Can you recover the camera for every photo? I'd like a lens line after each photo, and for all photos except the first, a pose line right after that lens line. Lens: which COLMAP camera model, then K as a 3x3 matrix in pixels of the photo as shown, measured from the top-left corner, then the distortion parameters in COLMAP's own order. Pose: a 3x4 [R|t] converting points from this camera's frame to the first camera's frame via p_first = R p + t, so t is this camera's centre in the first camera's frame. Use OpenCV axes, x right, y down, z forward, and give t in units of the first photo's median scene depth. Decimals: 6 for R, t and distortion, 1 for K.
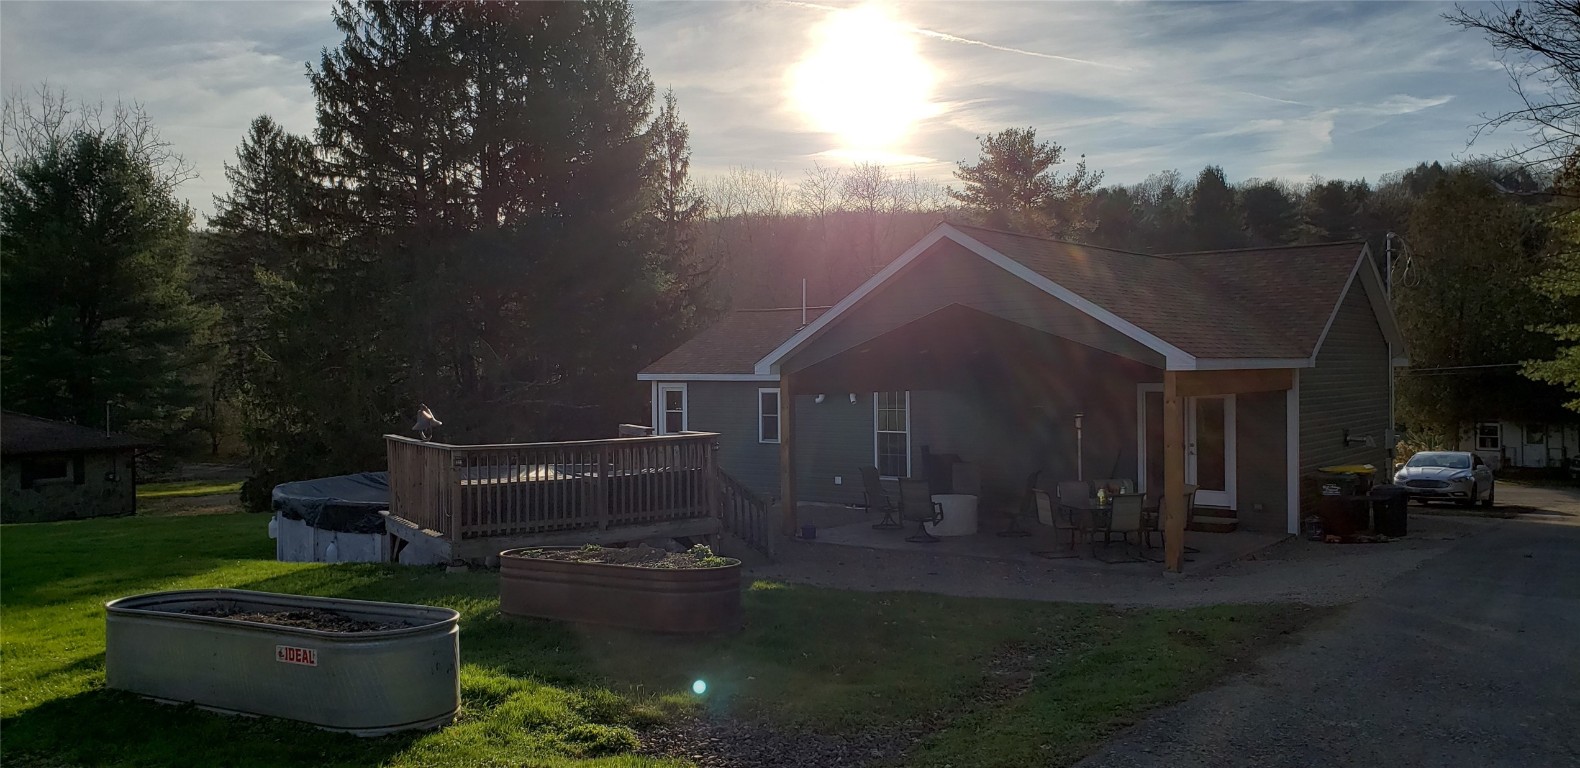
lens RADIAL K [[1207.9, 0, 804.5], [0, 1207.9, 398.2], [0, 0, 1]] dist [0.122587, -0.202238]
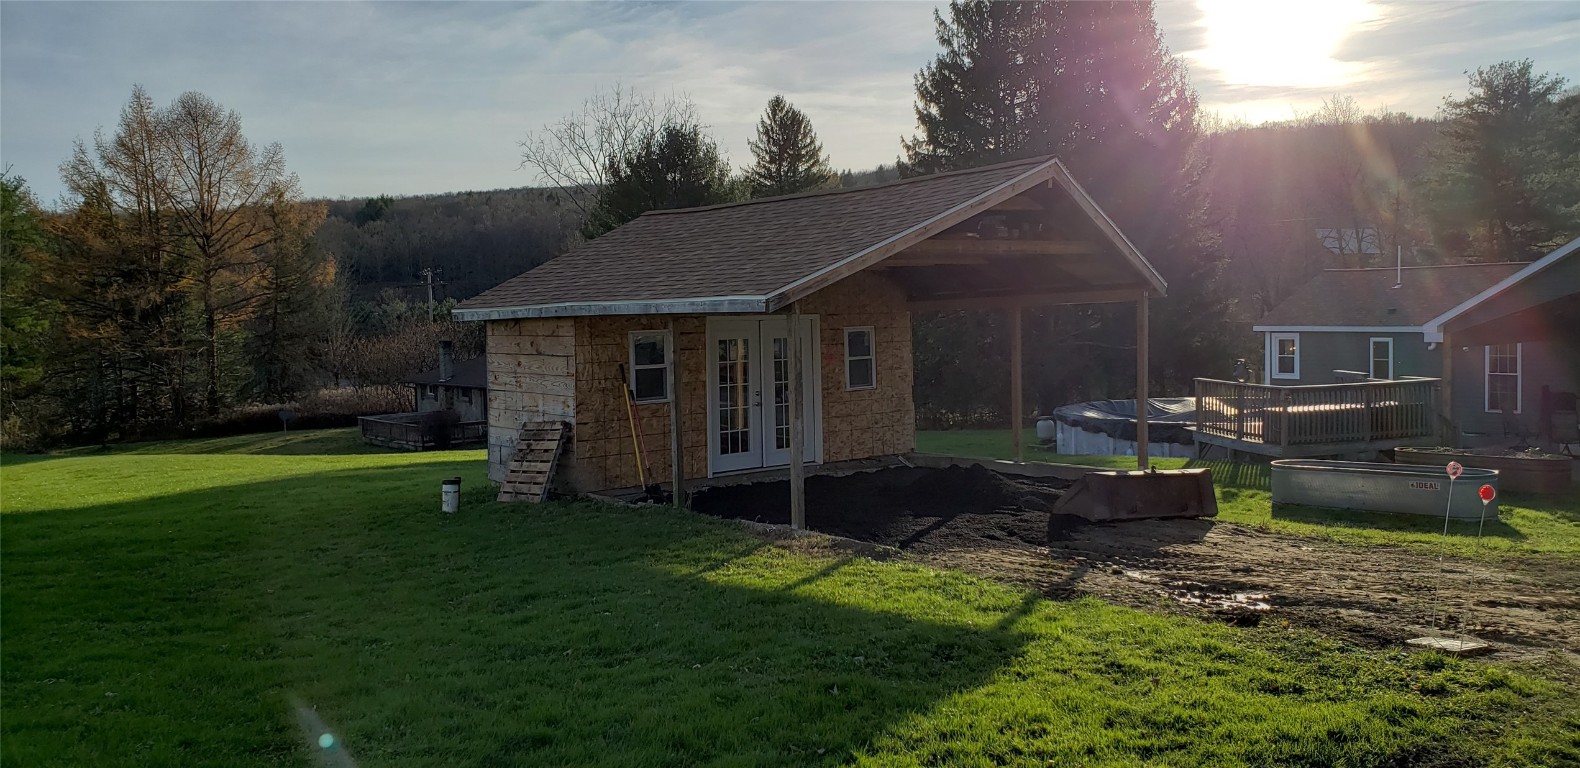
lens RADIAL K [[1239.9, 0, 820.5], [0, 1239.9, 384.1], [0, 0, 1]] dist [0.088895, -0.119059]
pose [[0.962167, 0.004769, -0.272418, -0.084603], [0.006743, 0.999124, 0.041305, -0.006567], [0.272376, -0.041579, 0.961292, -0.141773]]
